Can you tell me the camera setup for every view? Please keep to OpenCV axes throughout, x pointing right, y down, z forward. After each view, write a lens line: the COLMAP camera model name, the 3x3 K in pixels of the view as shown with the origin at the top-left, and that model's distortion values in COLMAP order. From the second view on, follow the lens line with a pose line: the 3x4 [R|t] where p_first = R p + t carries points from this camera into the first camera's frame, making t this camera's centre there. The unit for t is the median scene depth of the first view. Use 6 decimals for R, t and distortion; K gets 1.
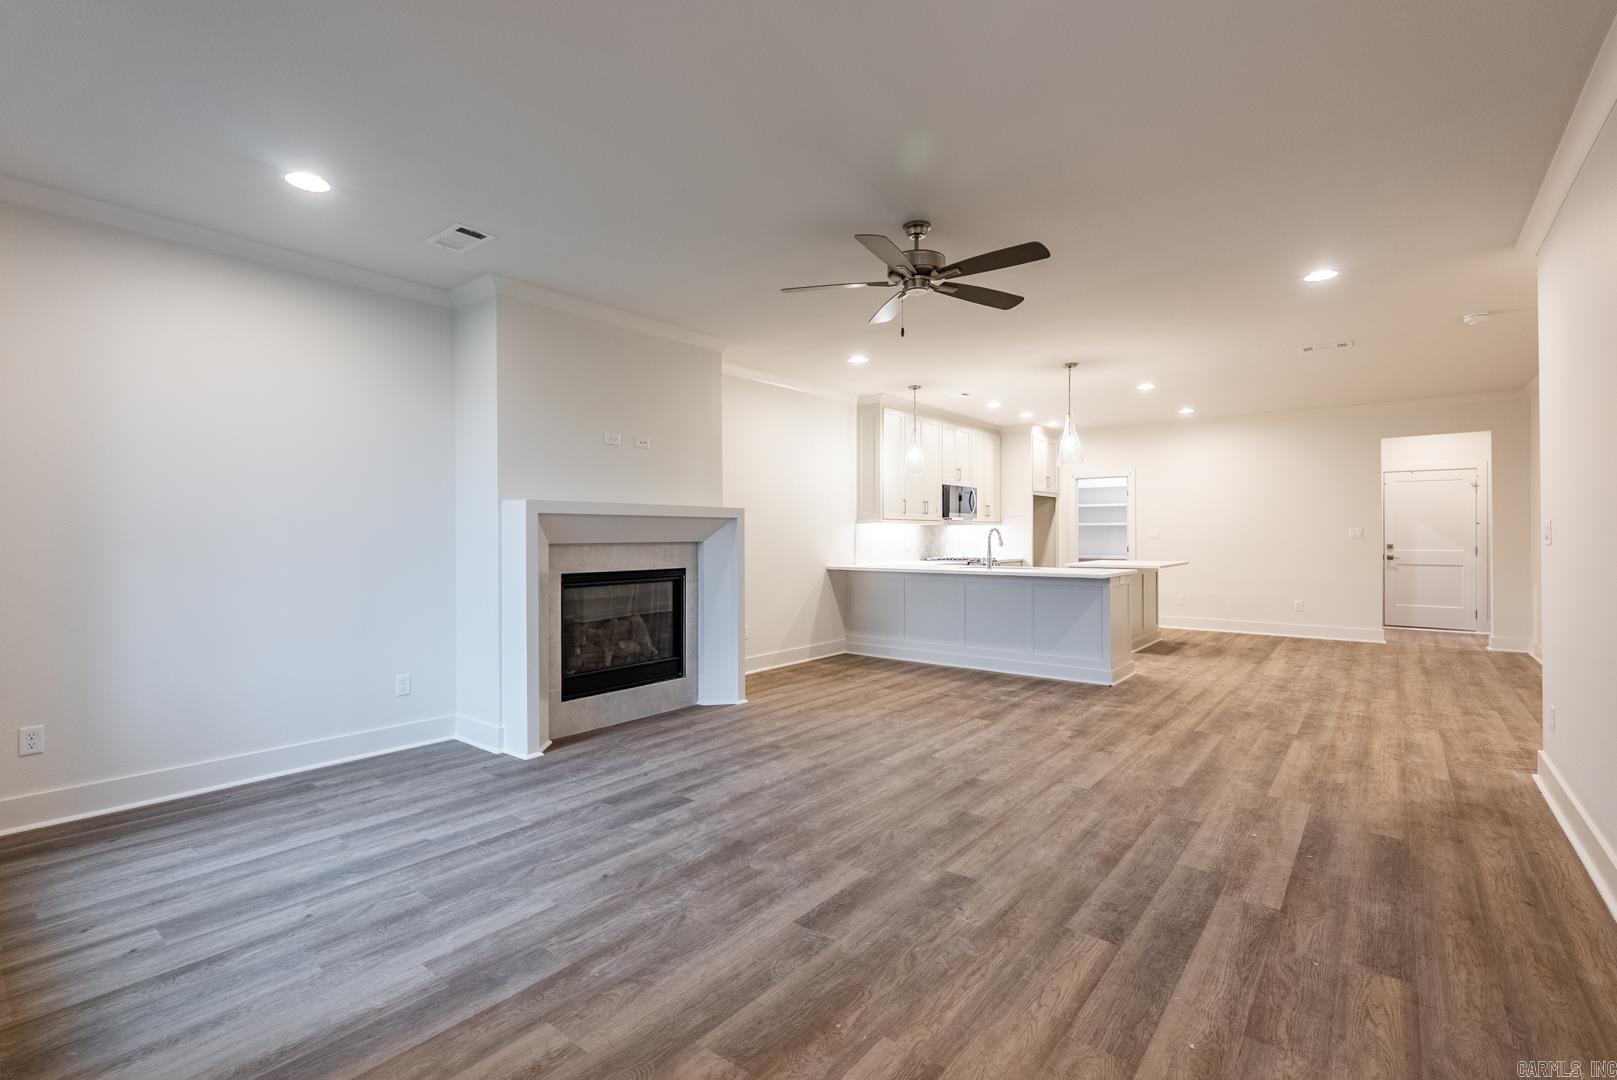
lens RADIAL K [[719.0, 0, 816.5], [0, 719.0, 539.6], [0, 0, 1]] dist [0.001267, 0.000174]
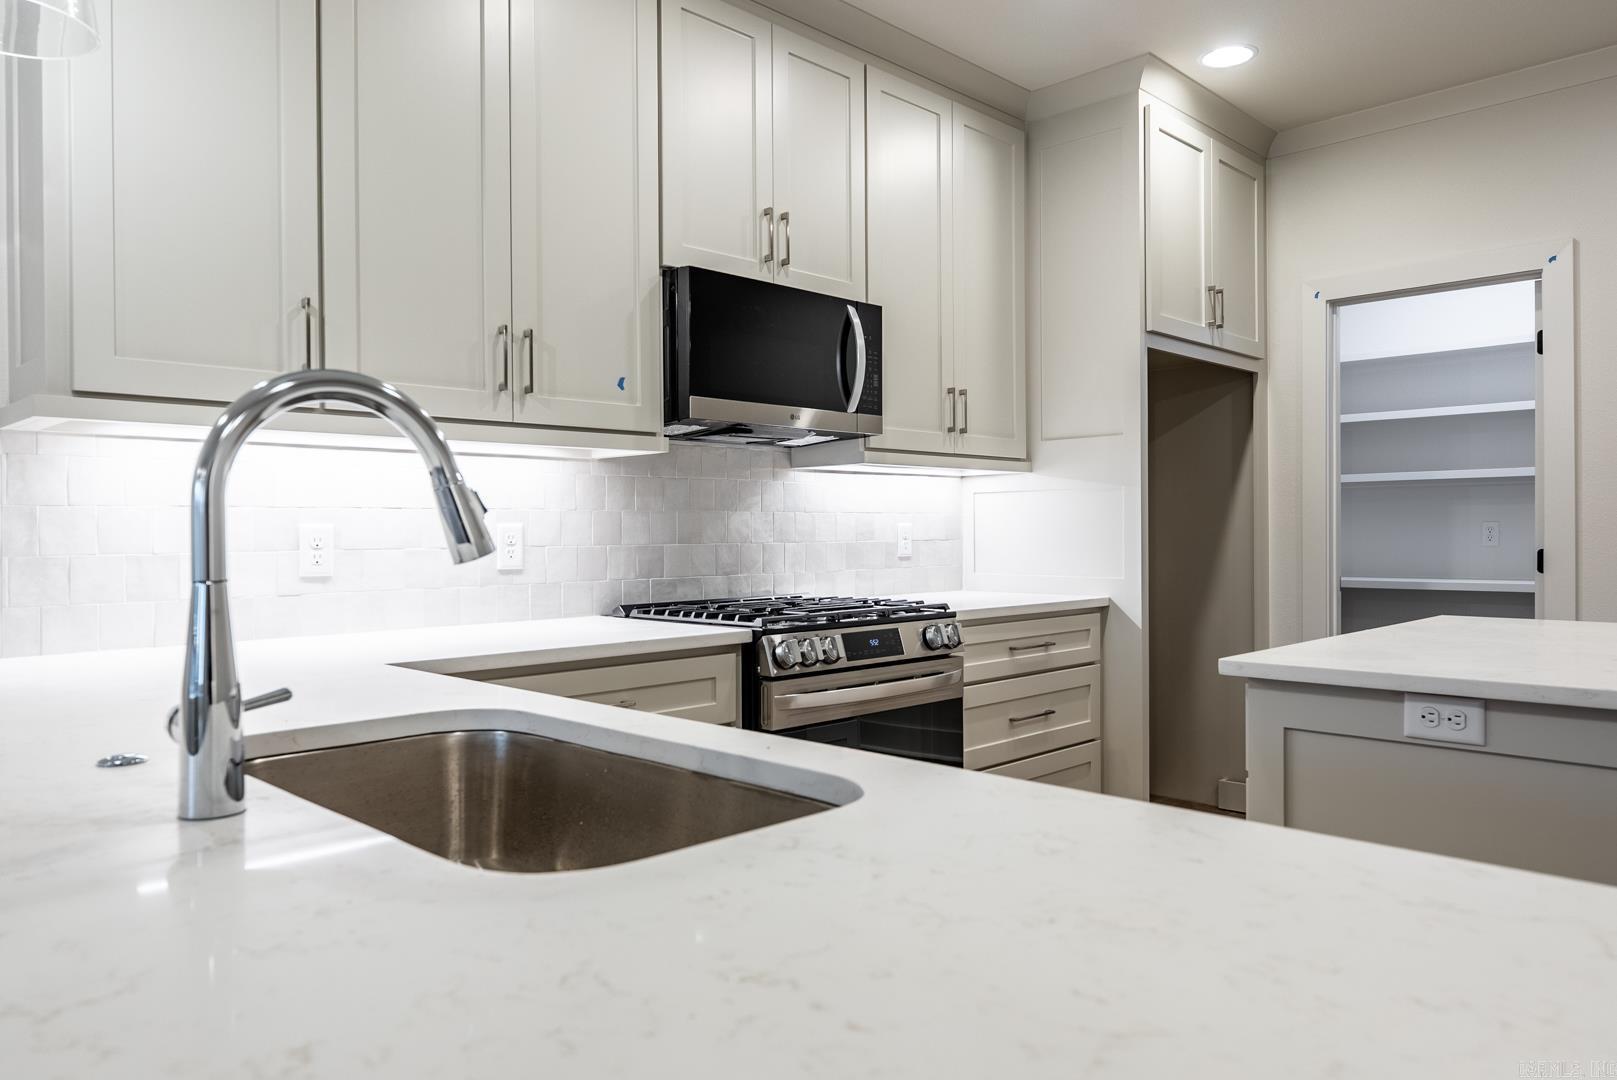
lens RADIAL K [[1113.3, 0, 803.9], [0, 1113.3, 537.6], [0, 0, 1]] dist [-0.007199, -0.000543]
pose [[0.994306, -0.002513, -0.106532, 0.222802], [0.002558, 0.999997, 0.000290, 0.004455], [0.106531, -0.000561, 0.994309, 0.600580]]
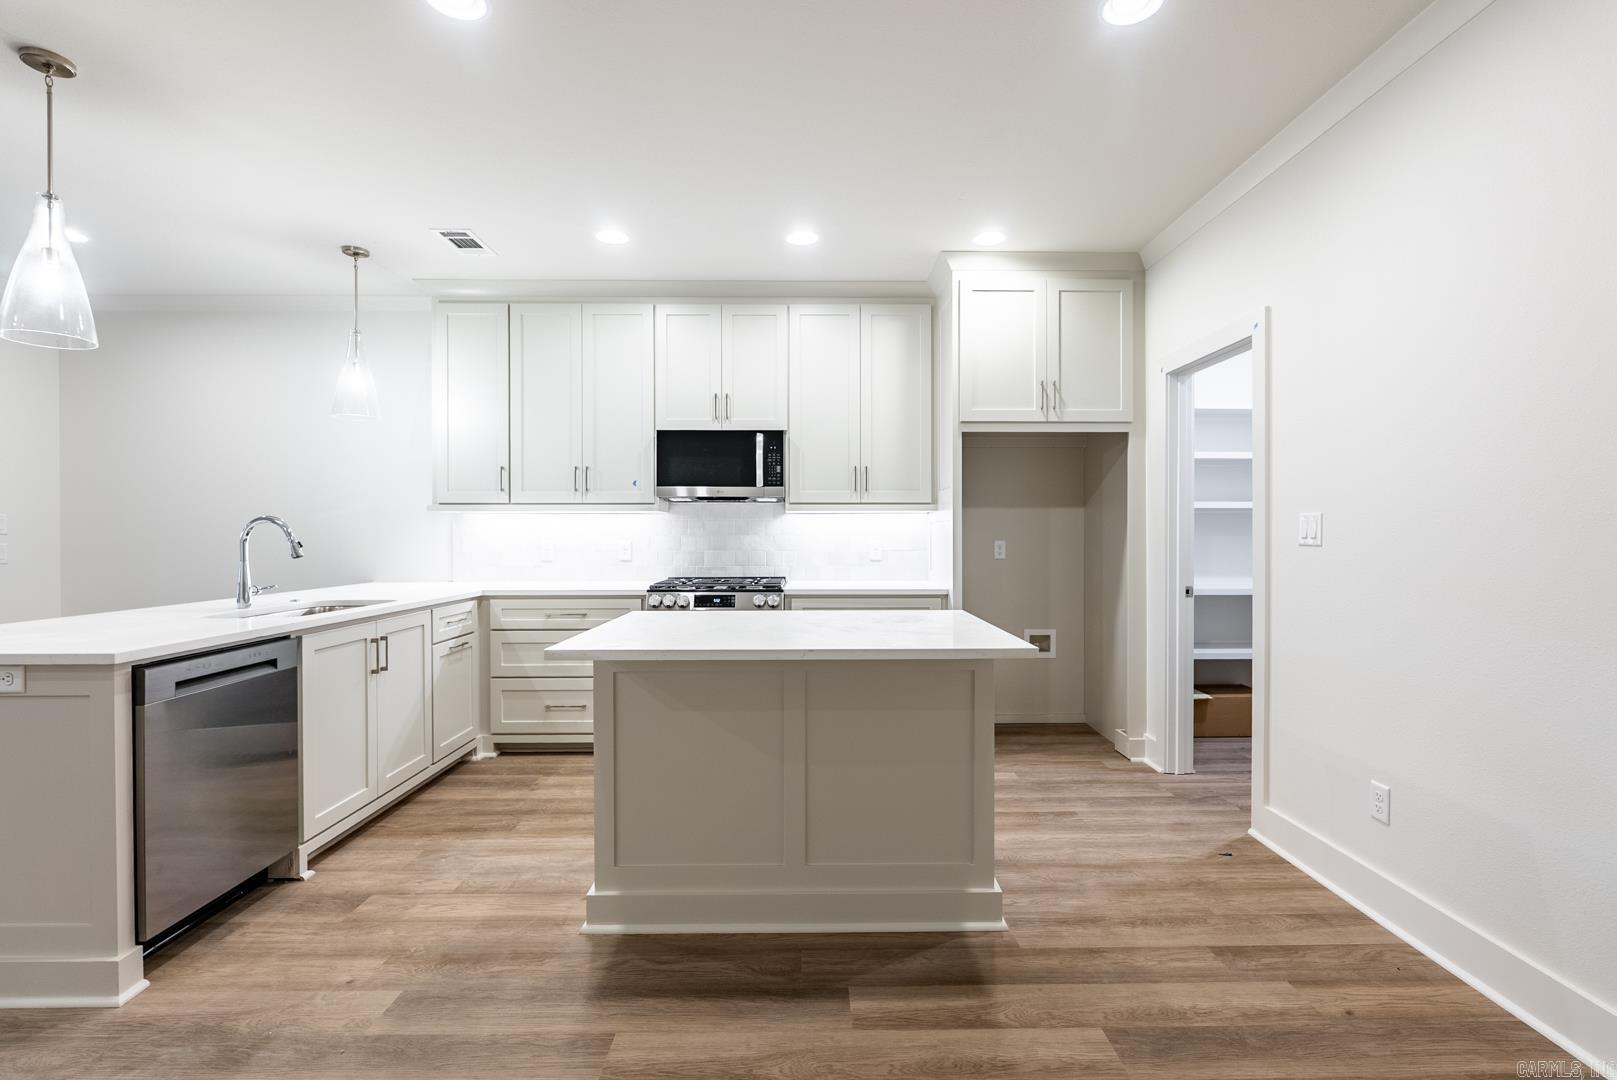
lens RADIAL K [[719.0, 0, 814.0], [0, 719.0, 534.8], [0, 0, 1]] dist [0.001267, 0.000174]
pose [[0.640833, 0.005410, -0.767661, 0.567743], [-0.006644, 0.999977, 0.001501, -0.005484], [0.767651, 0.004138, 0.640854, 0.686377]]
